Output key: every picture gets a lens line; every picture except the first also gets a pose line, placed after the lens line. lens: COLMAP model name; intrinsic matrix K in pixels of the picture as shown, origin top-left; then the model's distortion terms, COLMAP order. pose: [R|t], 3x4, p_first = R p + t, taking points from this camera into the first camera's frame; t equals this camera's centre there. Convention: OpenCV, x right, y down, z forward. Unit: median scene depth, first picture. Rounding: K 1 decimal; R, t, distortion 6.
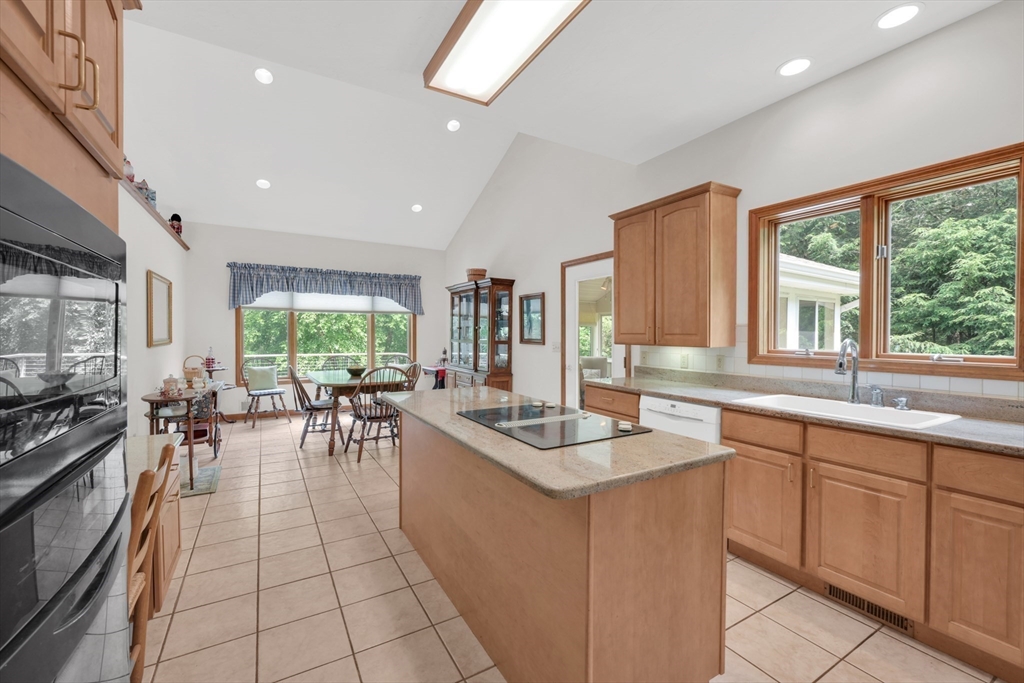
lens RADIAL K [[419.7, 0, 512.5], [0, 419.7, 339.5], [0, 0, 1]] dist [-0.000071, 0.000146]
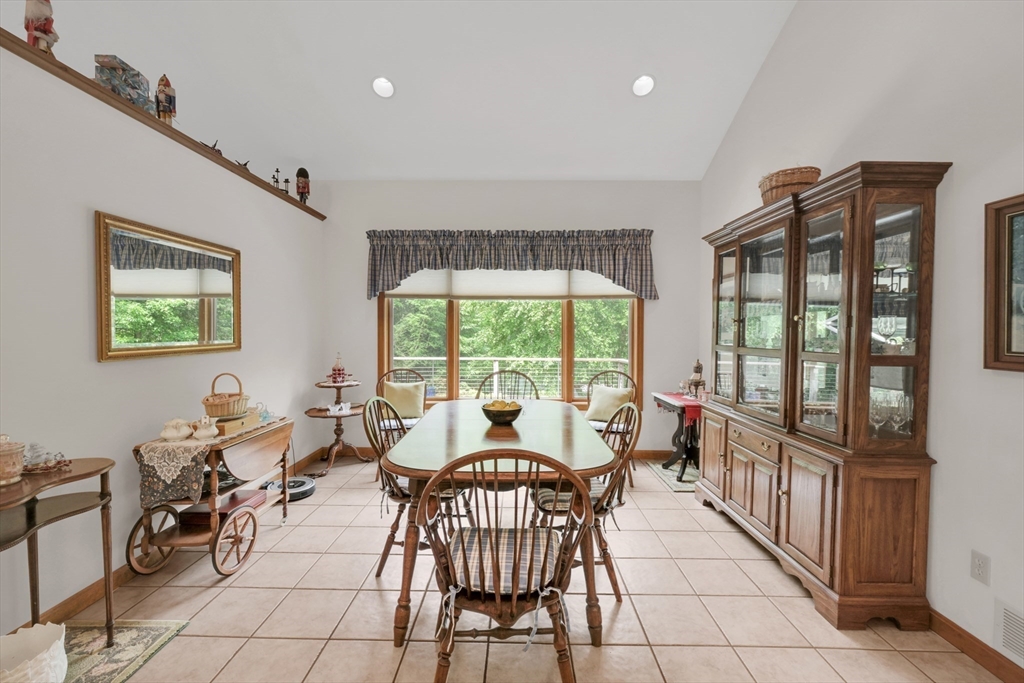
lens RADIAL K [[433.8, 0, 512.0], [0, 433.8, 341.5], [0, 0, 1]] dist [-0.000691, -0.000134]
pose [[0.855312, 0.009071, -0.518033, -0.087401], [-0.004866, 0.999943, 0.009474, -0.008124], [0.518090, -0.005583, 0.855308, 0.457384]]
